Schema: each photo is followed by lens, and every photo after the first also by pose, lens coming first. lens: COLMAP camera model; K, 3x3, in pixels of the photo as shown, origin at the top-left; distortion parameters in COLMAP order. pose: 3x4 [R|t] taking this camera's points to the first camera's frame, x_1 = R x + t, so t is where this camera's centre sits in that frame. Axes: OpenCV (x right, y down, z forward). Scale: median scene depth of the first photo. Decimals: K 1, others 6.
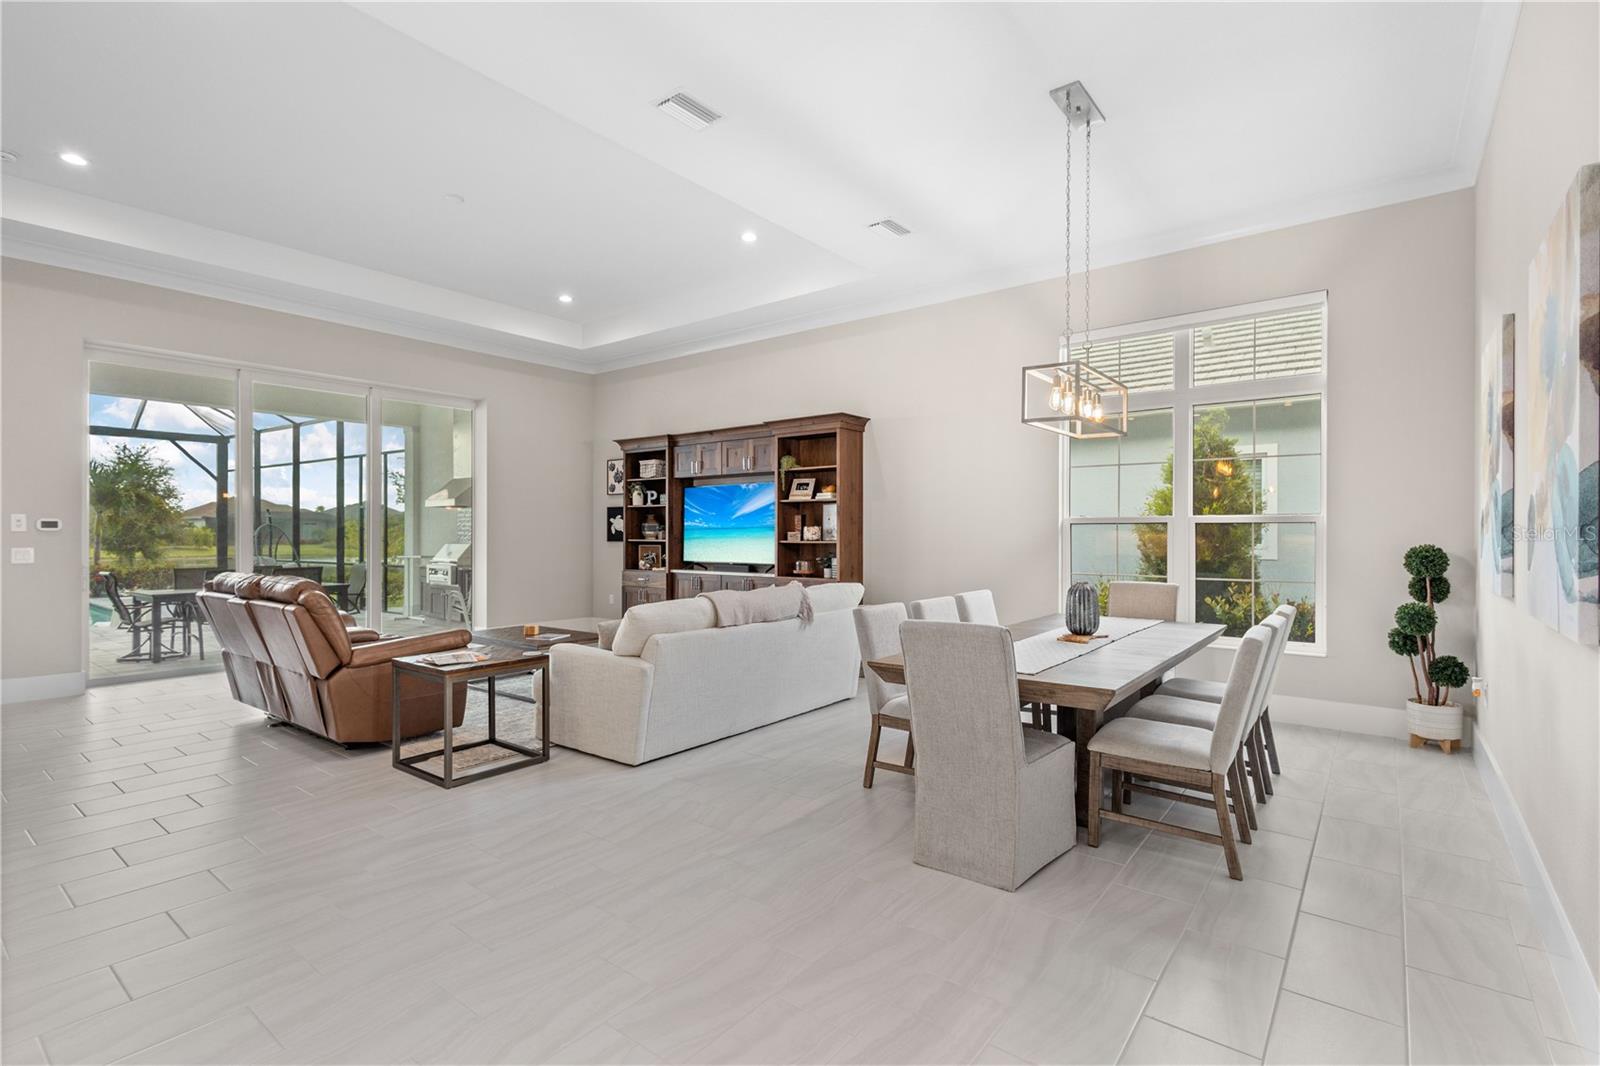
lens RADIAL K [[747.4, 0, 801.7], [0, 747.4, 529.8], [0, 0, 1]] dist [0.010846, -0.000650]
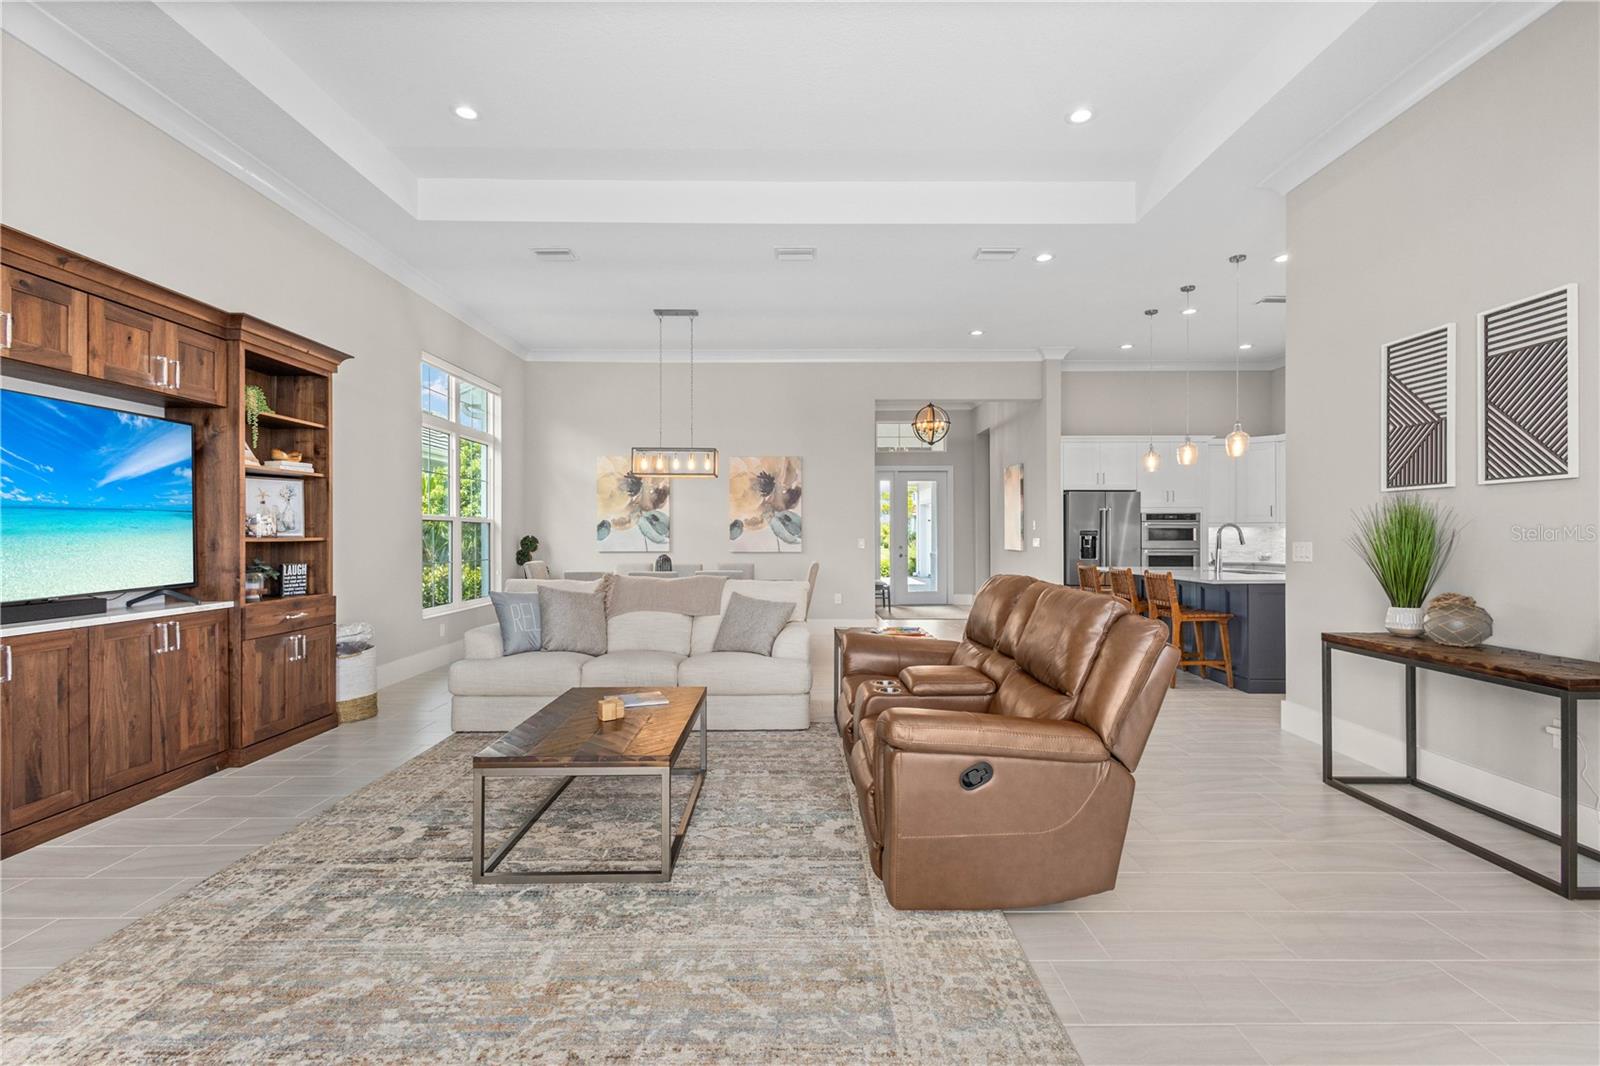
lens RADIAL K [[737.9, 0, 799.4], [0, 737.9, 539.6], [0, 0, 1]] dist [0.012272, -0.000362]
pose [[-0.625033, -0.007703, 0.780560, -0.687401], [-0.004229, 0.999970, 0.006482, 0.011323], [-0.780587, 0.000750, -0.625047, 0.958847]]
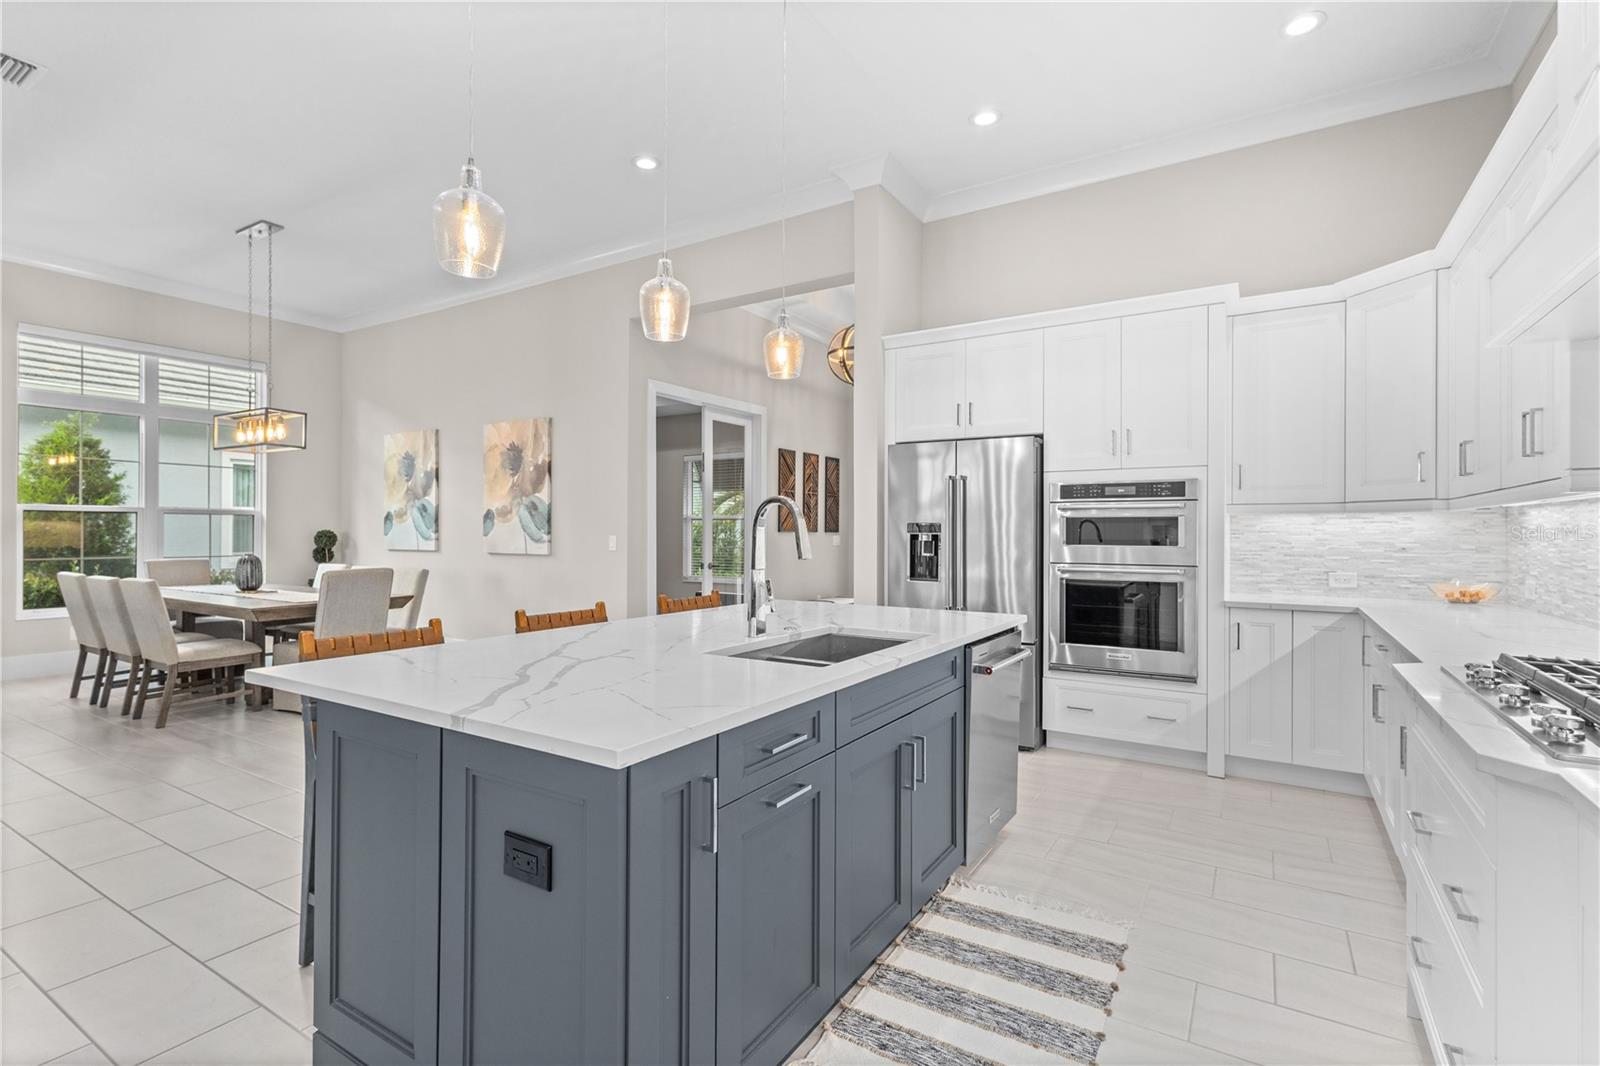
lens RADIAL K [[747.4, 0, 801.7], [0, 747.4, 529.8], [0, 0, 1]] dist [0.010846, -0.000650]
pose [[-0.111586, 0.000868, 0.993754, -0.622498], [-0.009028, 0.999957, -0.001888, 0.010488], [-0.993714, -0.009183, -0.111574, 0.031604]]
